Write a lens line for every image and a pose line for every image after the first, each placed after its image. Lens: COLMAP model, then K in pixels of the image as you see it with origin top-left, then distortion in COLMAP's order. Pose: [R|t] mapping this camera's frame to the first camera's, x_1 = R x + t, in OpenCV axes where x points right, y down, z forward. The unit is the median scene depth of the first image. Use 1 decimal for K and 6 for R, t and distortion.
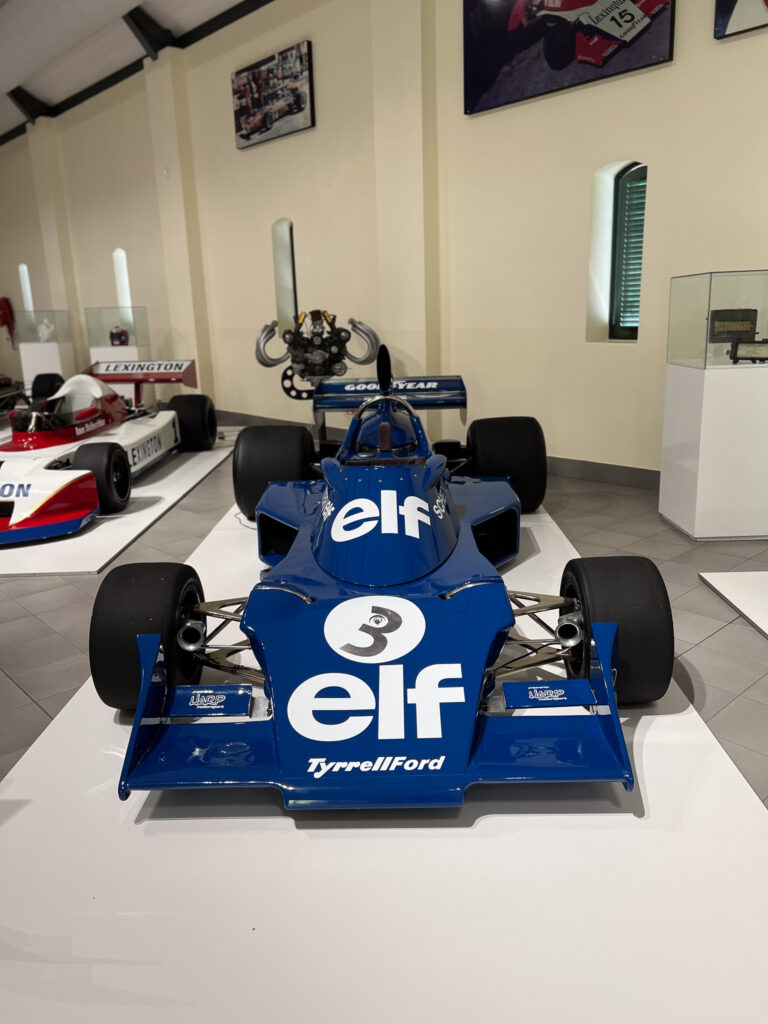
lens RADIAL K [[763.6, 0, 384.0], [0, 763.6, 512.0], [0, 0, 1]] dist [-0.004004, -0.000034]
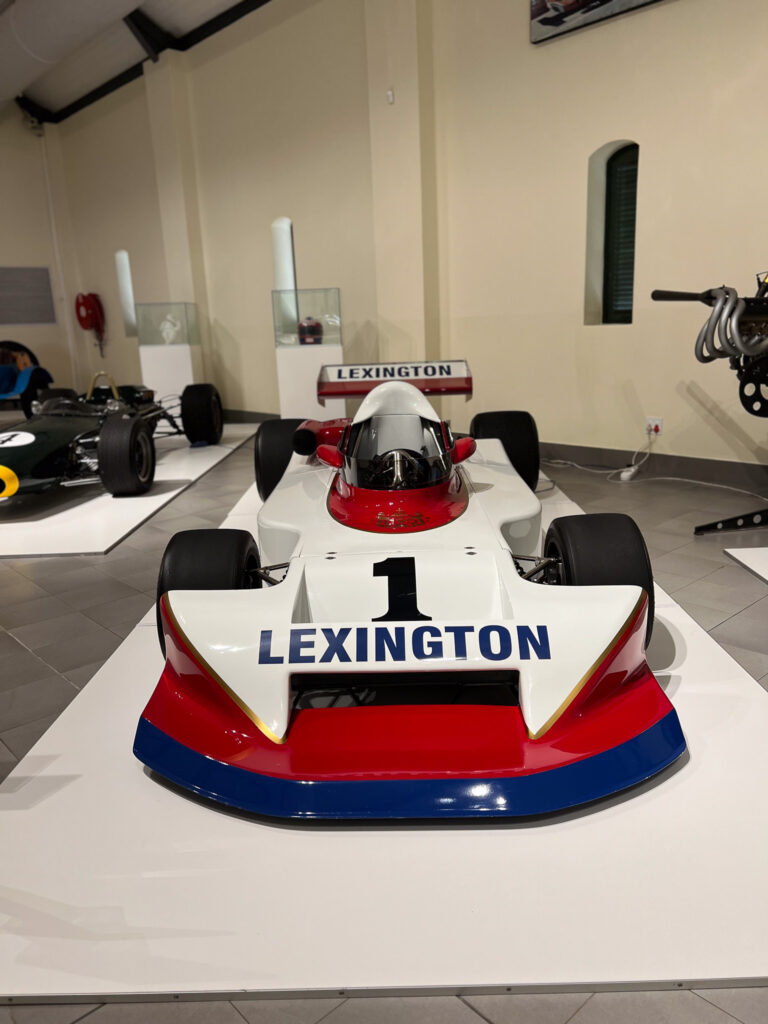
lens RADIAL K [[790.8, 0, 384.0], [0, 790.8, 512.0], [0, 0, 1]] dist [0.005547, -0.001206]
pose [[0.999378, -0.023230, -0.026552, -0.305700], [0.022985, 0.999691, -0.009468, -0.057891], [0.026763, 0.008852, 0.999603, 0.295043]]
